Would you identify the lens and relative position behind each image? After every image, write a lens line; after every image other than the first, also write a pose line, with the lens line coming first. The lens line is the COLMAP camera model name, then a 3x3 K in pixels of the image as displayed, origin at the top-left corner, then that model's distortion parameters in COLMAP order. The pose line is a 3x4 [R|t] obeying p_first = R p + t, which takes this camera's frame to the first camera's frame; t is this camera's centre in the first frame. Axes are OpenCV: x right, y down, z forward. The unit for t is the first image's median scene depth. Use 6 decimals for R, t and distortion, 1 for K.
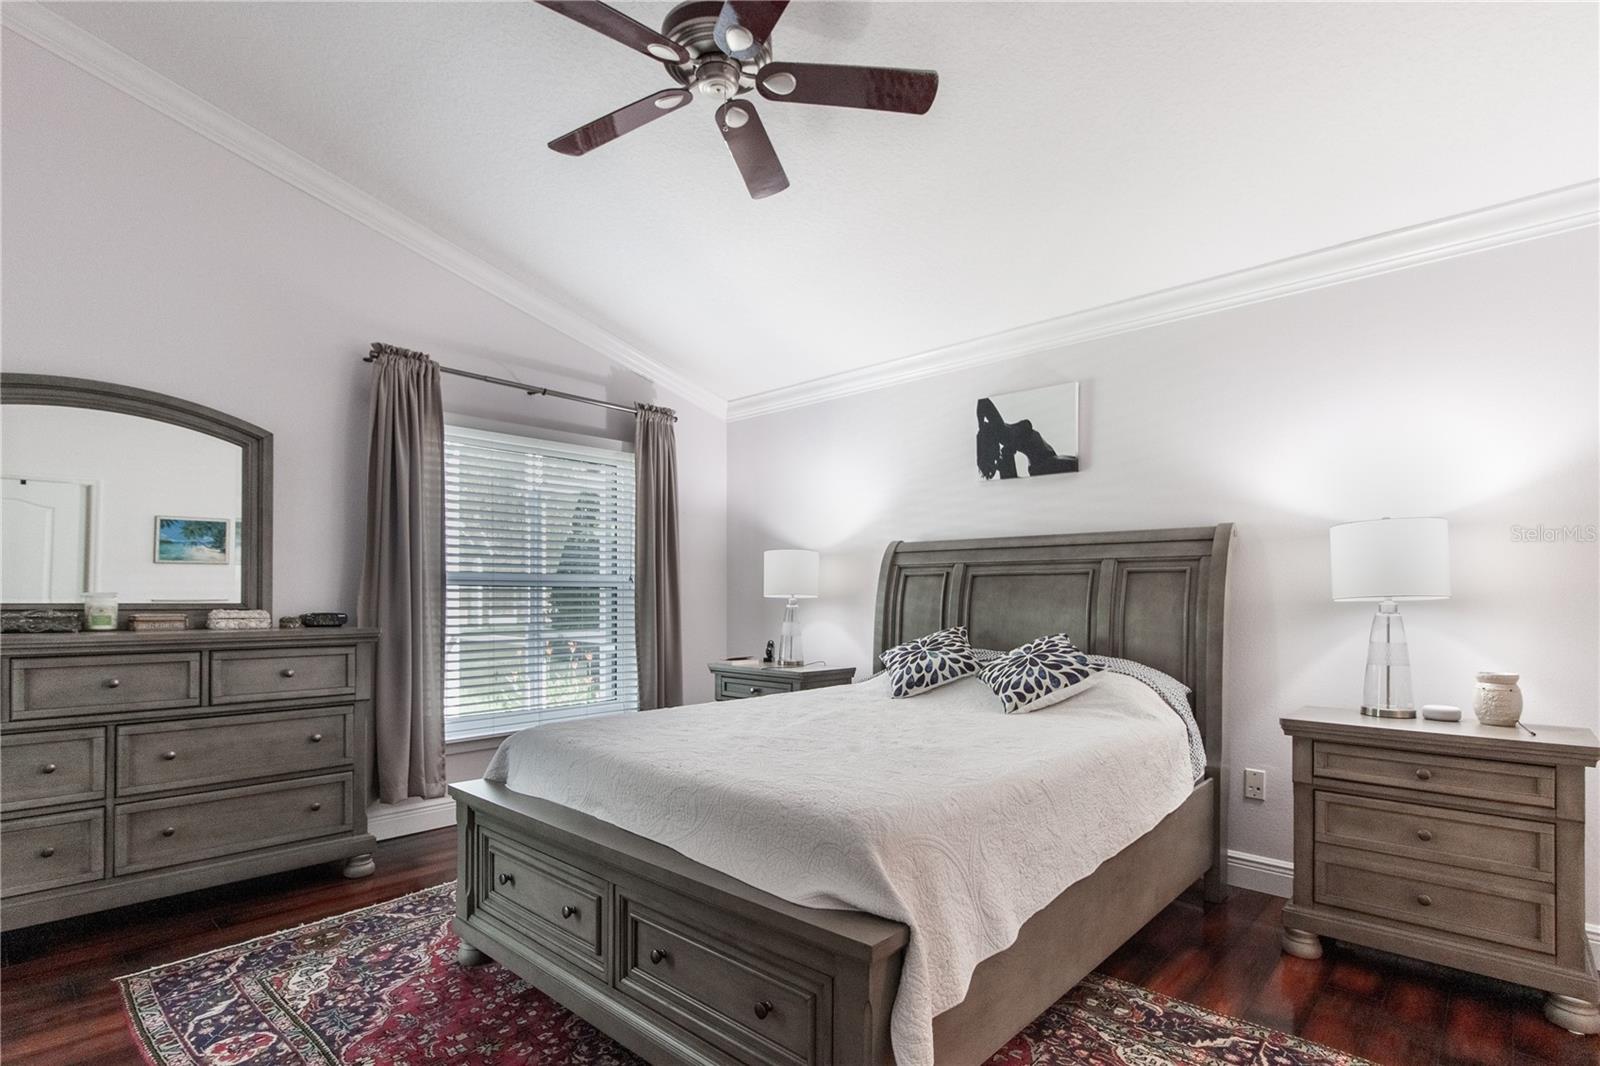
lens RADIAL K [[791.9, 0, 822.4], [0, 791.9, 588.3], [0, 0, 1]] dist [-0.000330, 0.000214]
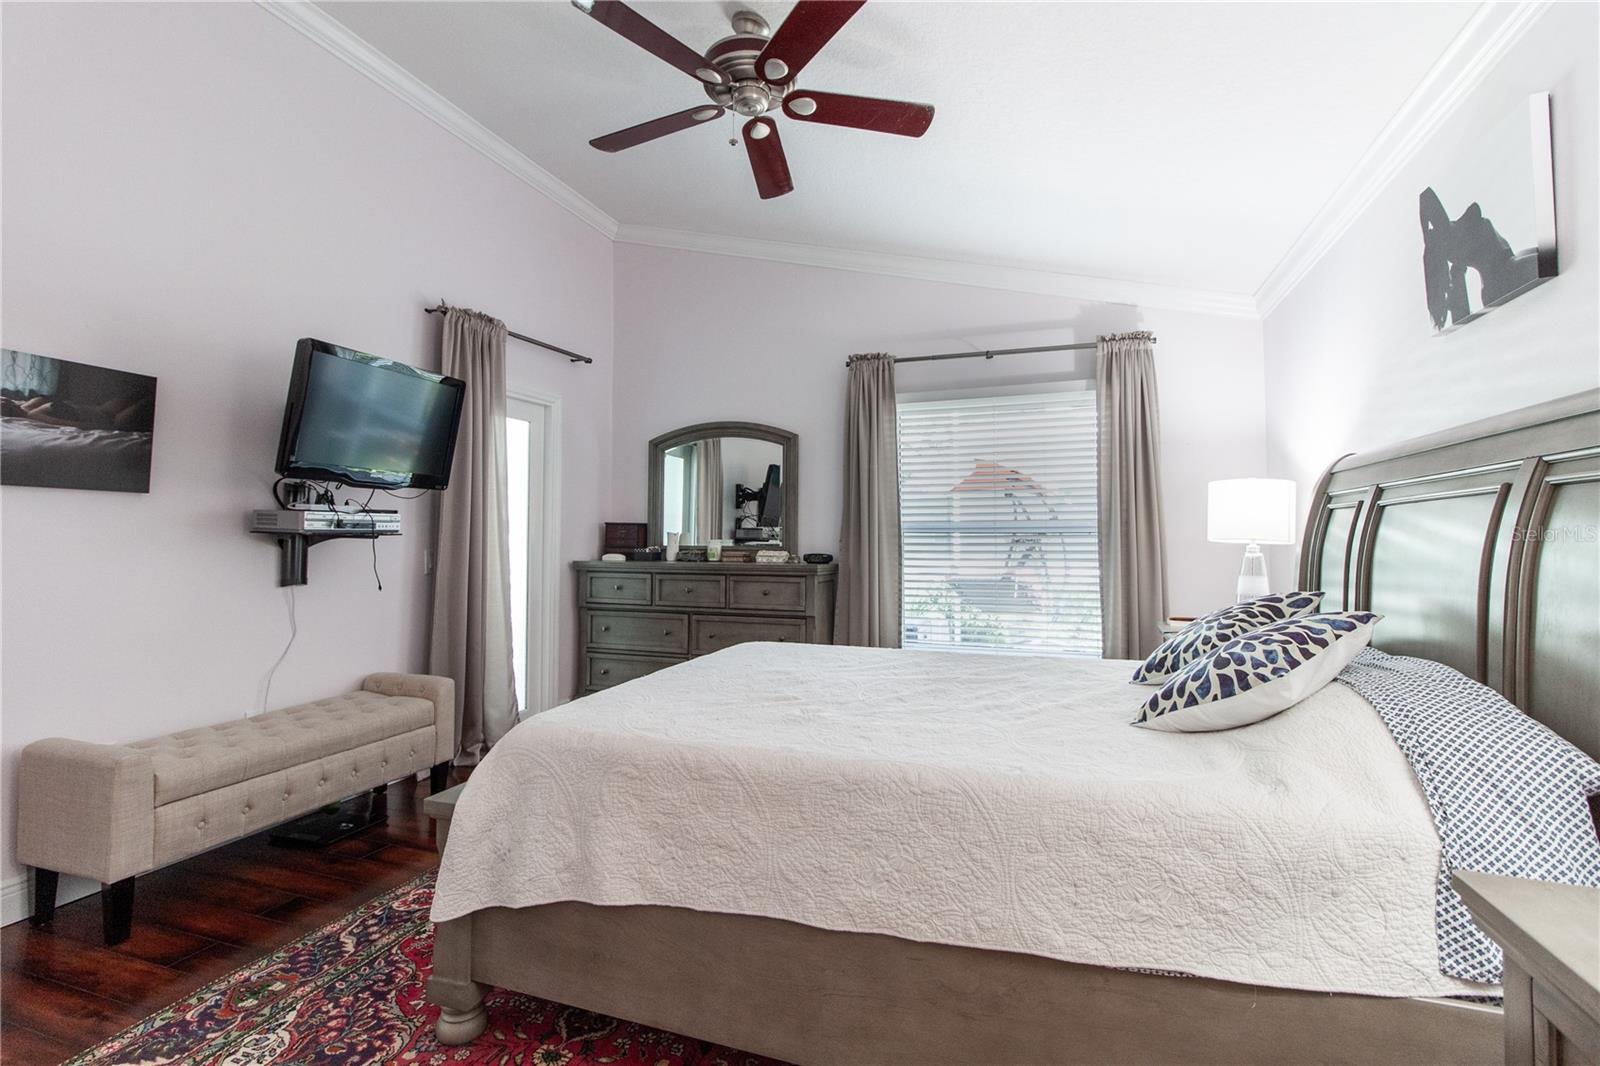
lens RADIAL K [[757.6, 0, 794.6], [0, 757.6, 502.0], [0, 0, 1]] dist [-0.000705, 0.000314]
pose [[0.366205, -0.049985, -0.929191, 0.567336], [0.009656, 0.998707, -0.049918, 0.005141], [0.930484, 0.009308, 0.366214, 0.414507]]
